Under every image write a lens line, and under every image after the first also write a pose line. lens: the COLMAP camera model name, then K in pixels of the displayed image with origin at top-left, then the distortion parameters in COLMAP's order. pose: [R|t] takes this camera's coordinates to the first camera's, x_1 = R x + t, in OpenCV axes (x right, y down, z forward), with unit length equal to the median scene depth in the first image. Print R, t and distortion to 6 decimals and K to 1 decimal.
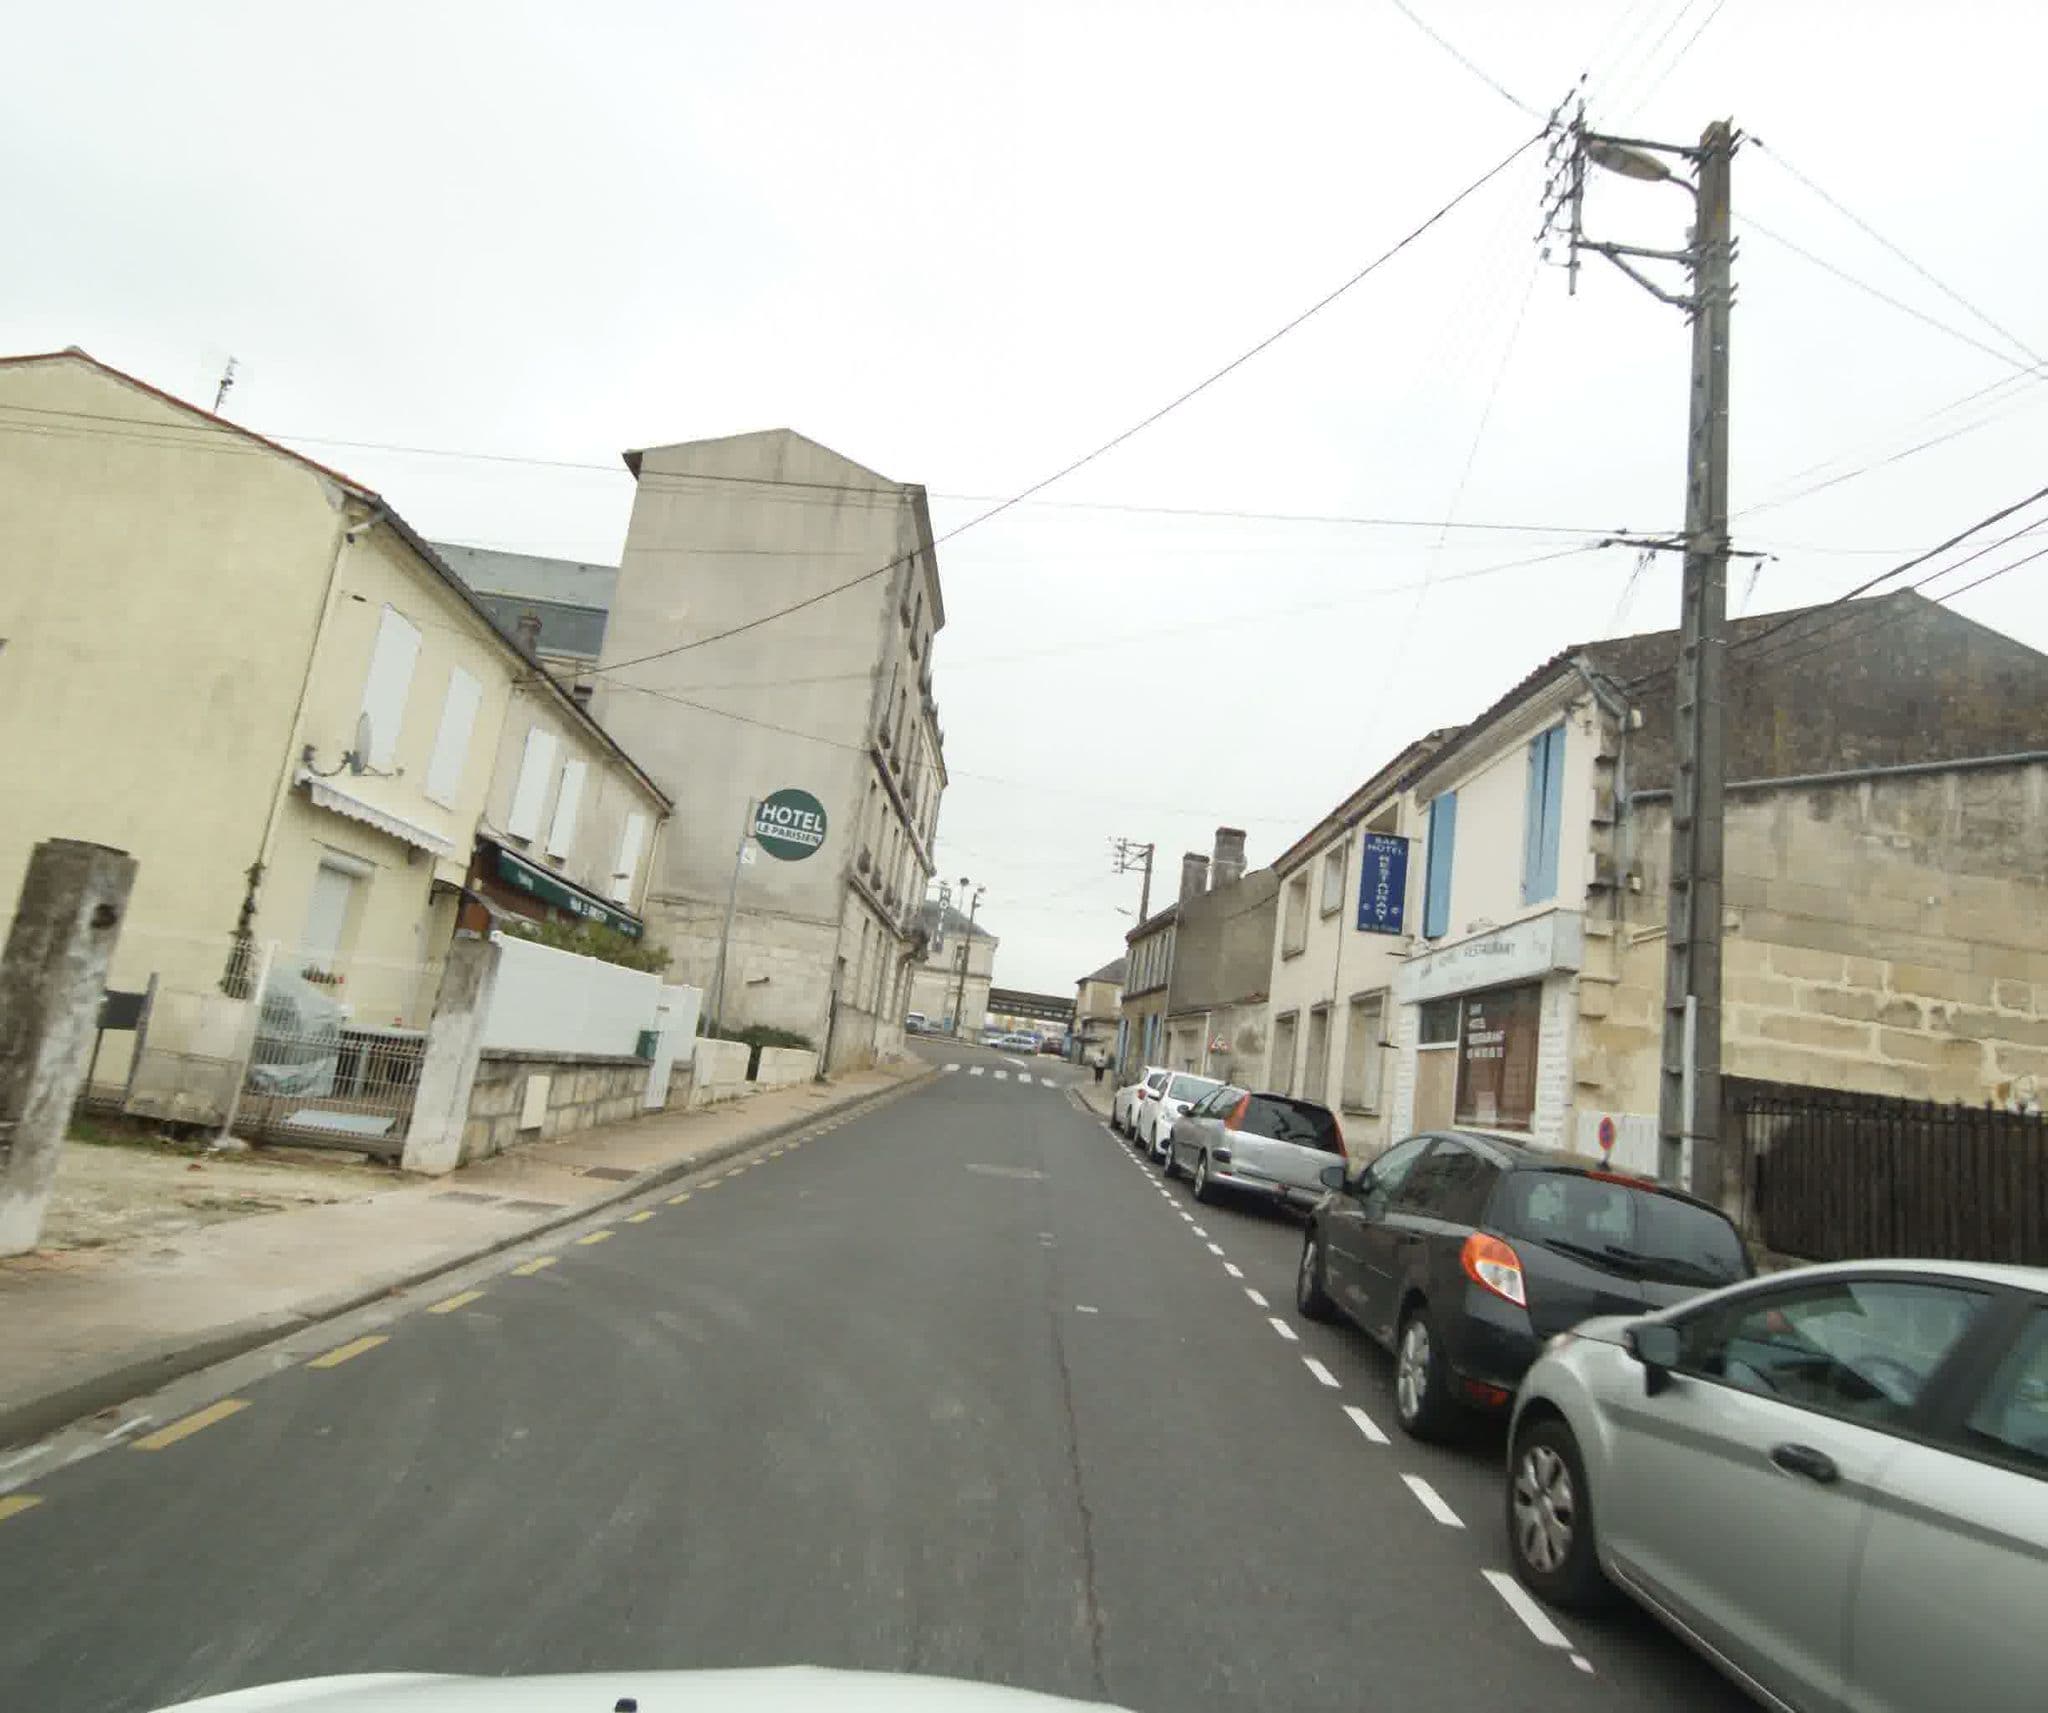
lens RADIAL K [[1242.3, 0, 1024.0], [0, 1242.3, 856.5], [0, 0, 1]] dist [0.194905, -0.000223]
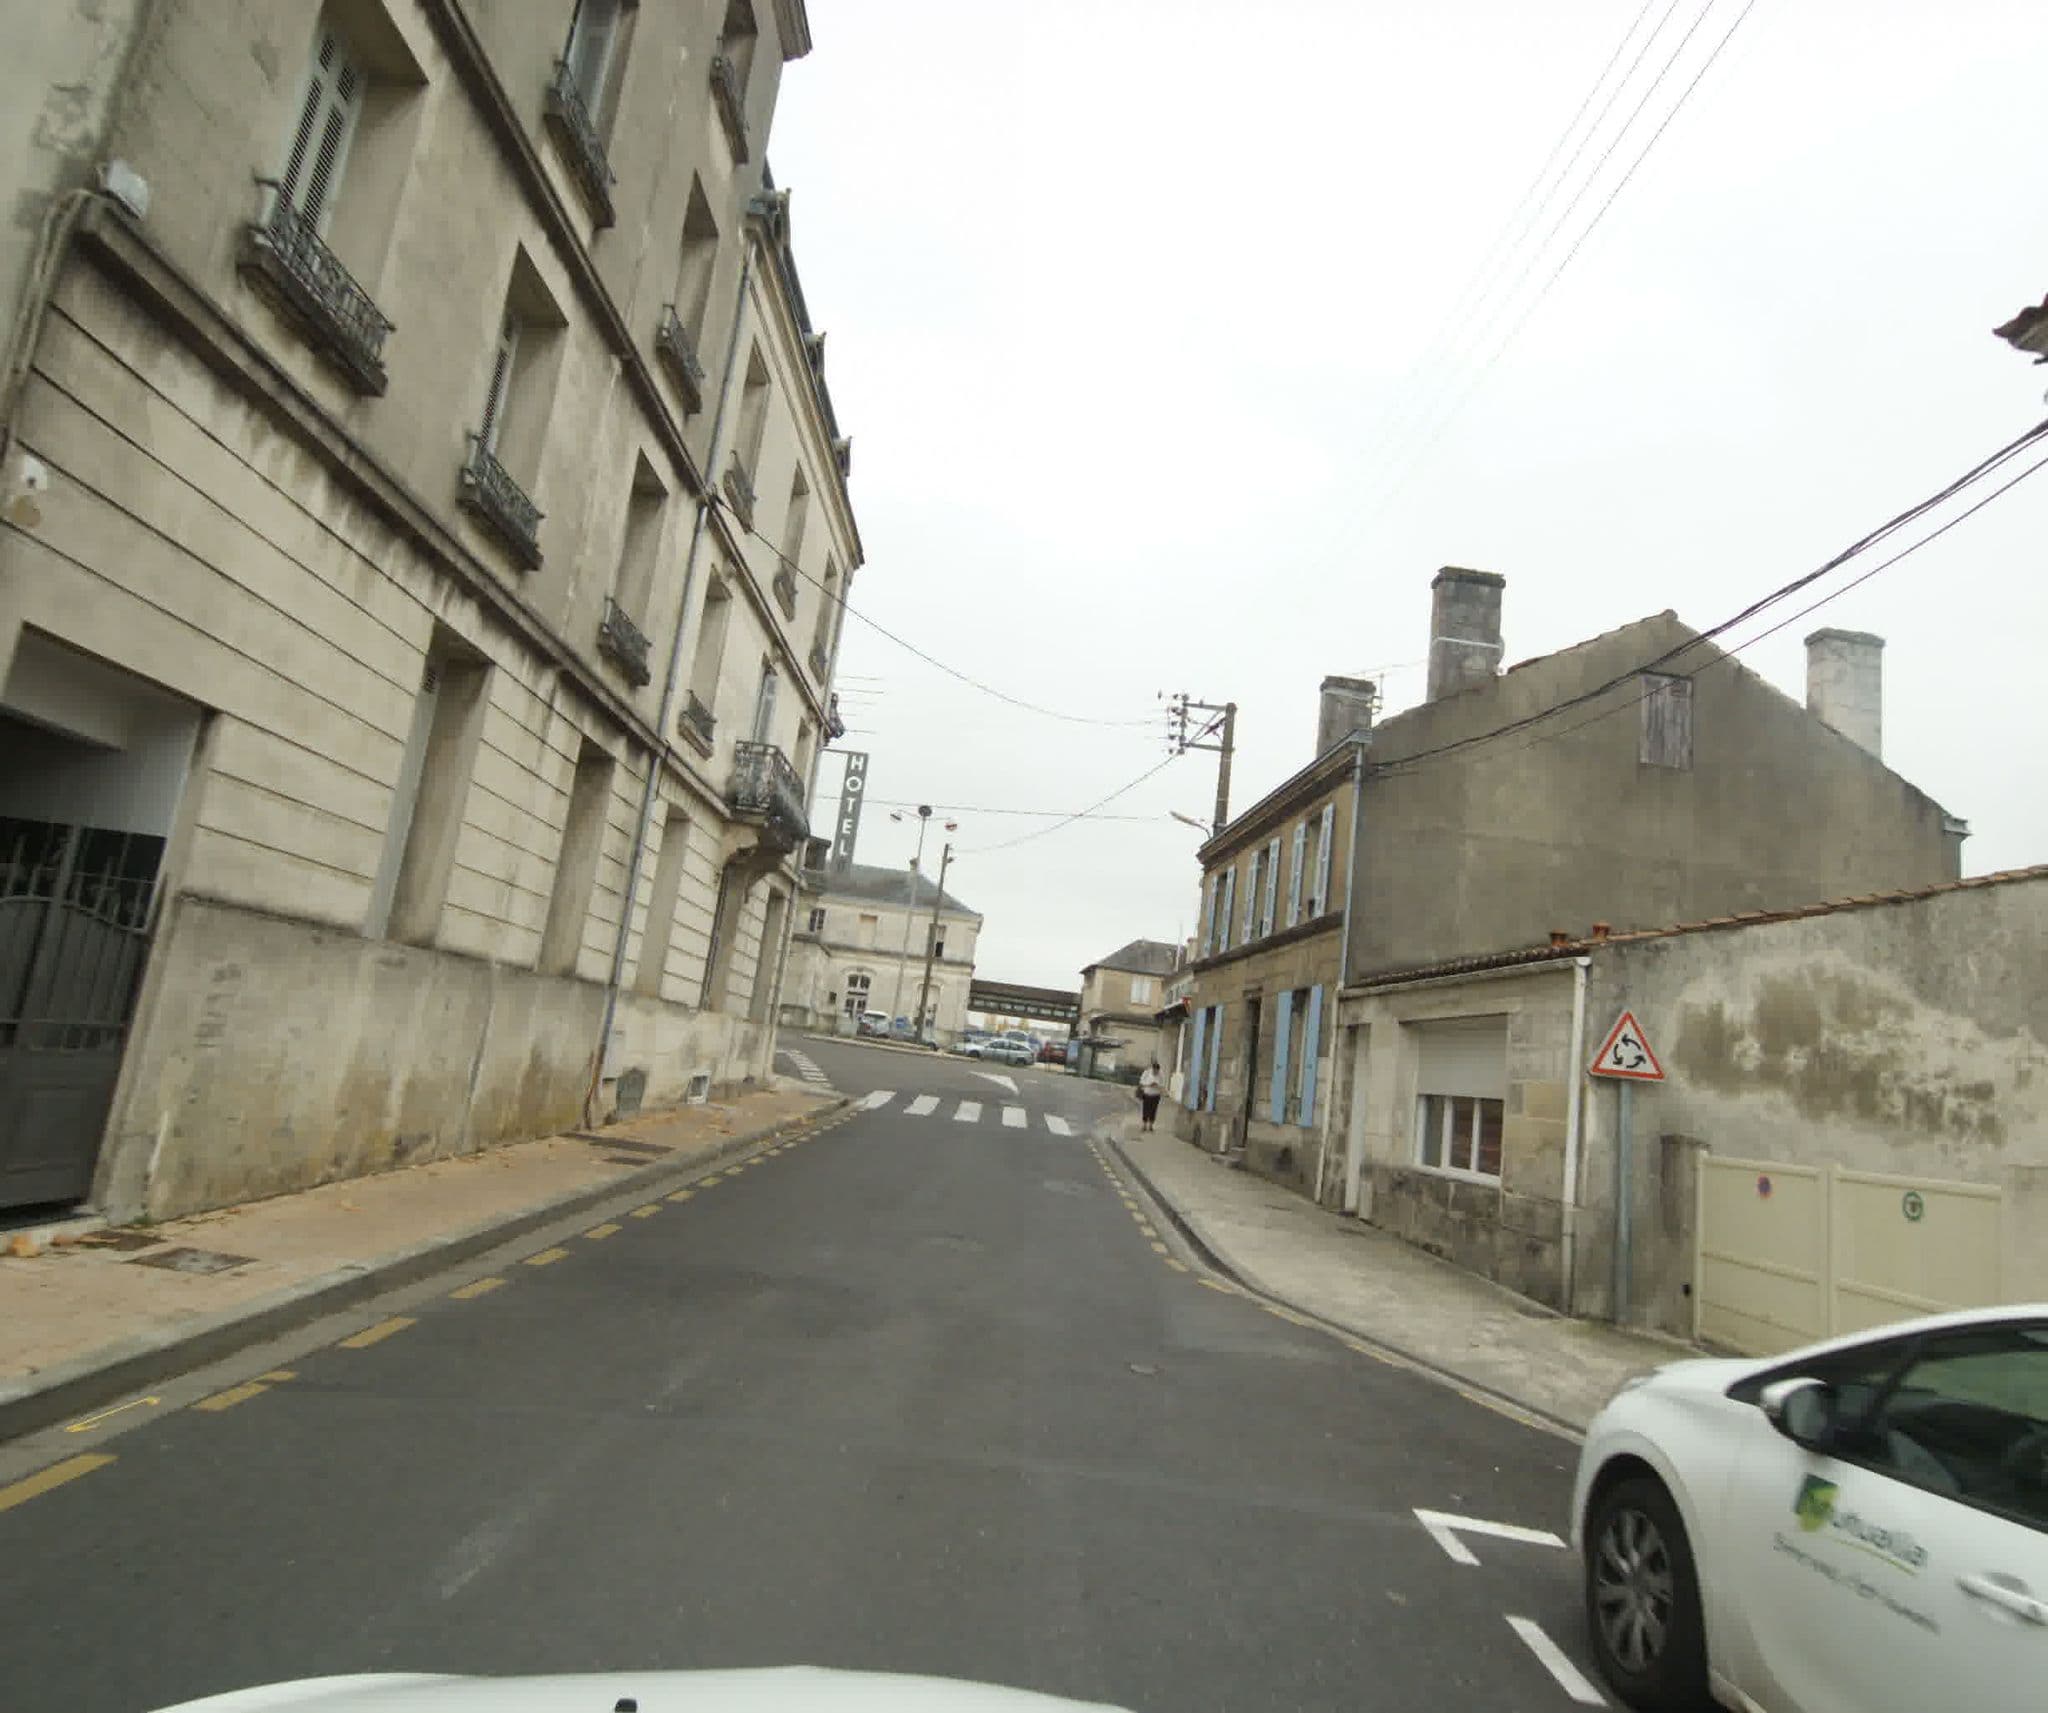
lens RADIAL K [[1184.2, 0, 1024.0], [0, 1184.2, 856.5], [0, 0, 1]] dist [-0.000316, -0.000895]
pose [[0.999957, -0.006875, 0.006225, 0.002214], [0.006945, 0.999914, -0.011154, 0.062044], [-0.006148, 0.011197, 0.999918, 0.427094]]
